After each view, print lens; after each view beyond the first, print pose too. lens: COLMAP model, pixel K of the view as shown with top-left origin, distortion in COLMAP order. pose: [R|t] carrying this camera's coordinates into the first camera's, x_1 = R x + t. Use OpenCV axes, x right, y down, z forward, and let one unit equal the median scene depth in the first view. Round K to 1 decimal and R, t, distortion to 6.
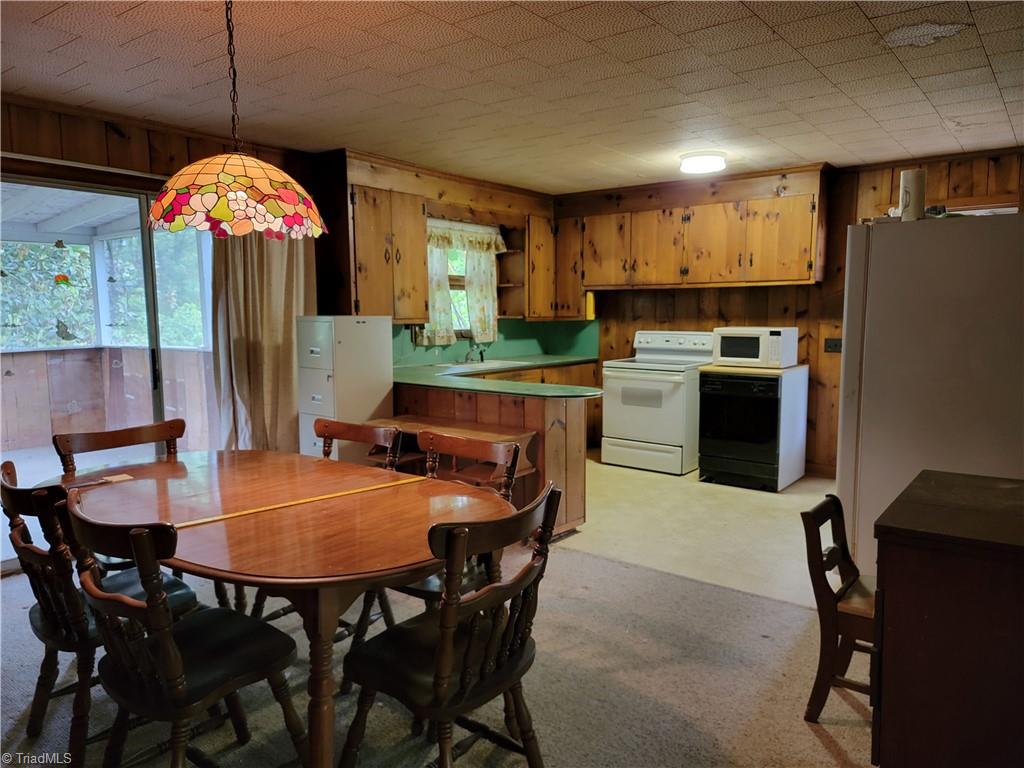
lens RADIAL K [[709.4, 0, 515.8], [0, 709.4, 386.8], [0, 0, 1]] dist [0.087041, -0.067685]
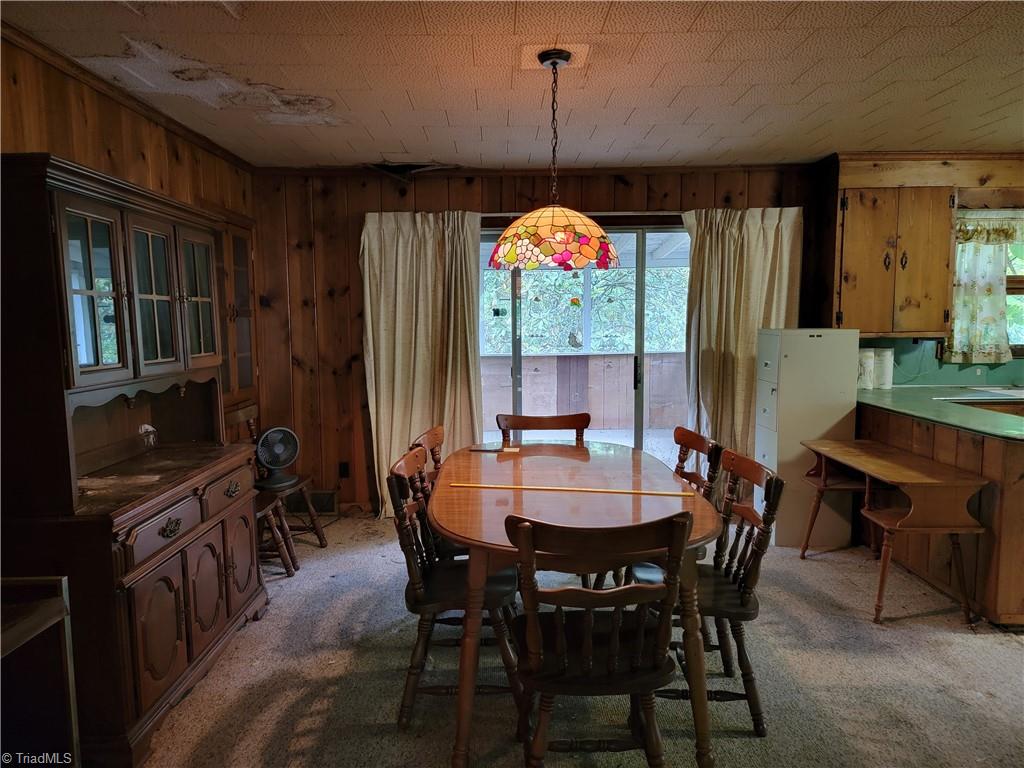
lens RADIAL K [[709.4, 0, 510.1], [0, 709.4, 386.7], [0, 0, 1]] dist [0.087041, -0.067685]
pose [[0.620118, 0.074376, -0.780975, 0.206784], [-0.080623, 0.996267, 0.030862, -0.014512], [0.780355, 0.043827, 0.623799, 0.063413]]
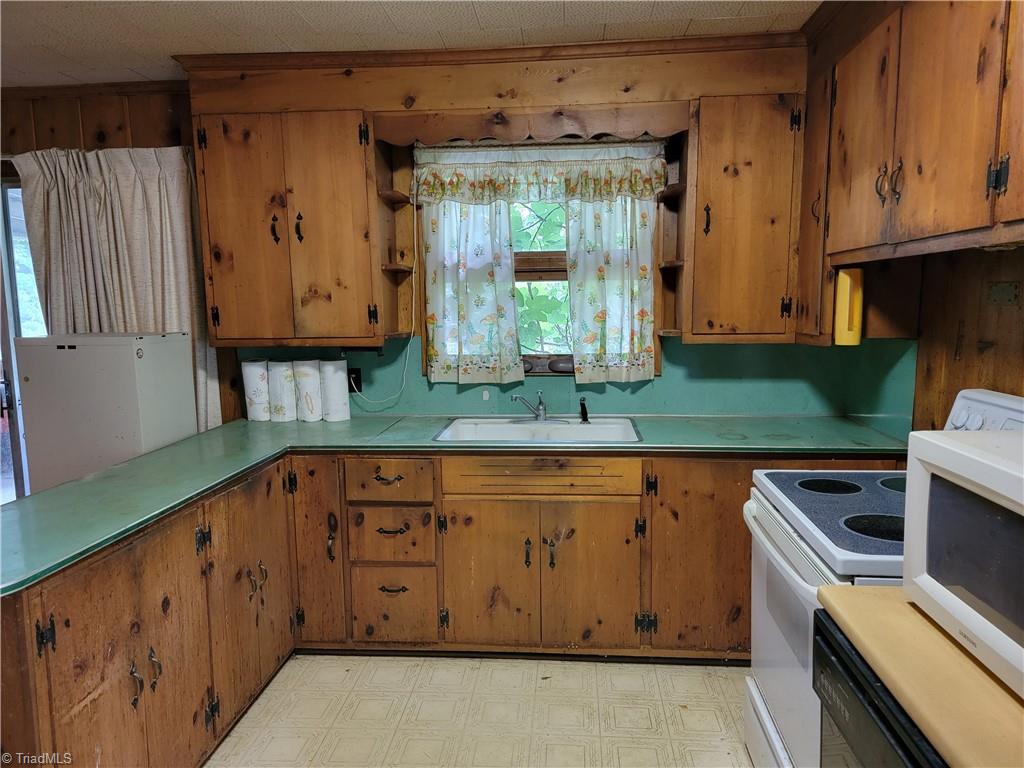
lens RADIAL K [[709.4, 0, 517.2], [0, 709.4, 393.1], [0, 0, 1]] dist [0.087041, -0.067685]
pose [[0.543057, 0.100685, -0.833637, 0.359462], [-0.079578, 0.994488, 0.068272, -0.089972], [0.835916, 0.029263, 0.548076, 0.716696]]
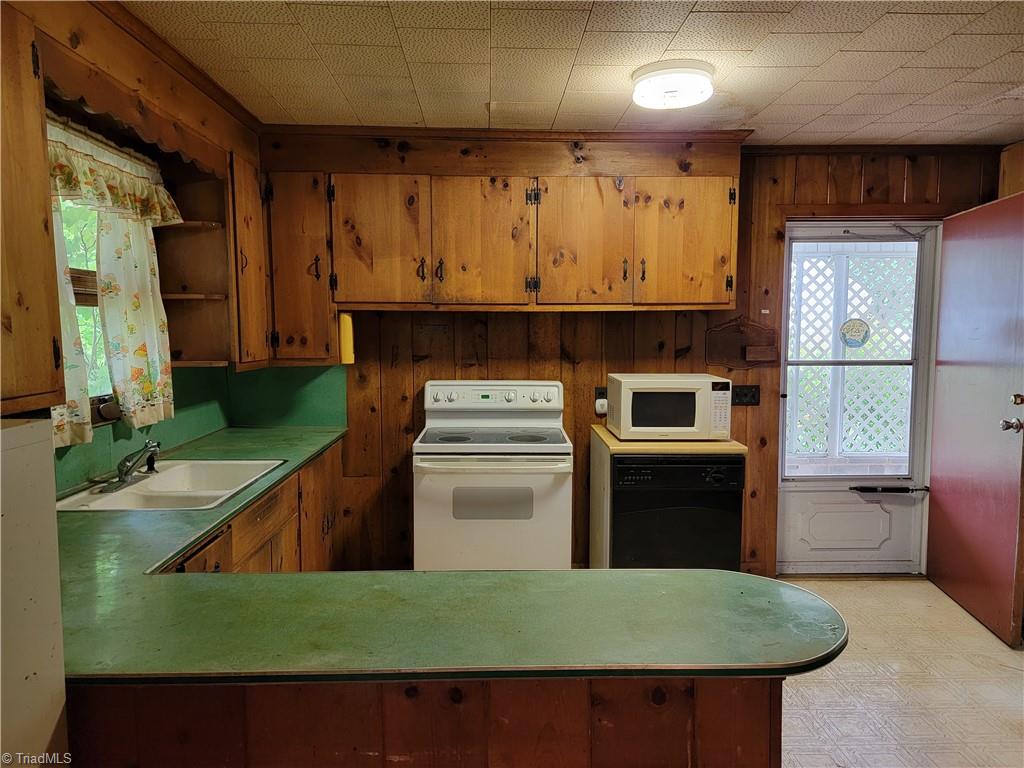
lens RADIAL K [[709.4, 0, 513.6], [0, 709.4, 390.3], [0, 0, 1]] dist [0.087041, -0.067685]
pose [[0.775446, -0.055386, 0.628980, -0.157771], [0.065758, 0.997812, 0.006795, -0.076264], [-0.627980, 0.036091, 0.777392, 0.540270]]
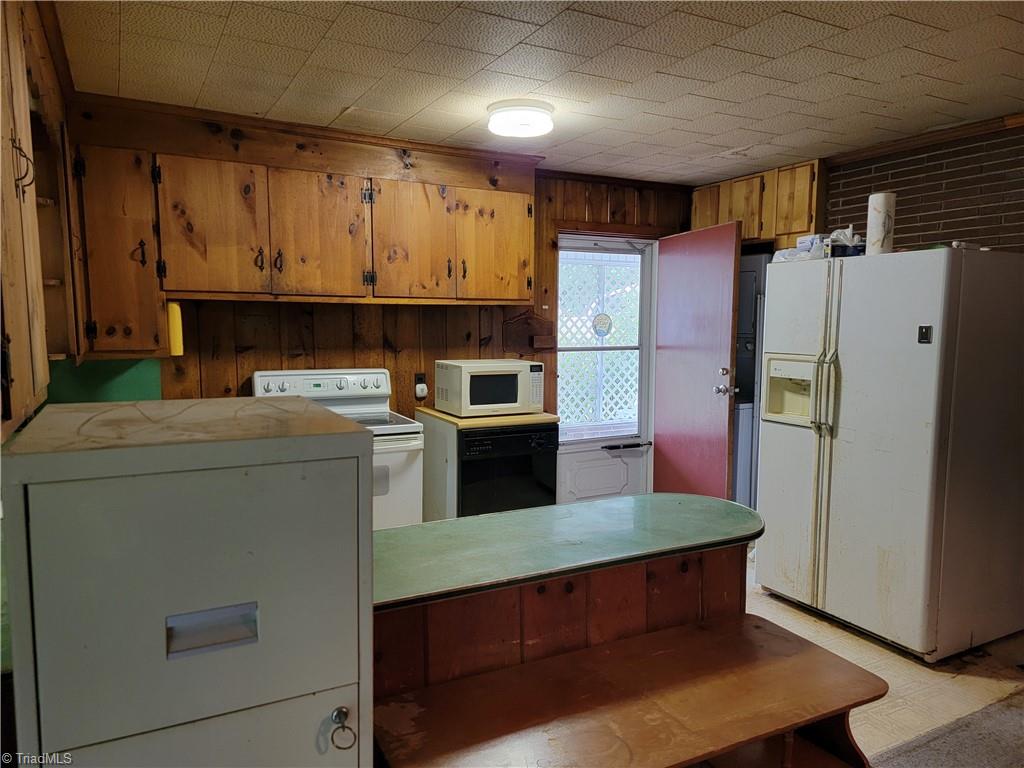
lens RADIAL K [[709.4, 0, 507.6], [0, 709.4, 393.5], [0, 0, 1]] dist [0.087041, -0.067685]
pose [[0.417289, -0.091522, 0.904154, -0.302061], [0.091099, 0.994117, 0.058584, -0.083102], [-0.904196, 0.057922, 0.423171, 0.612852]]
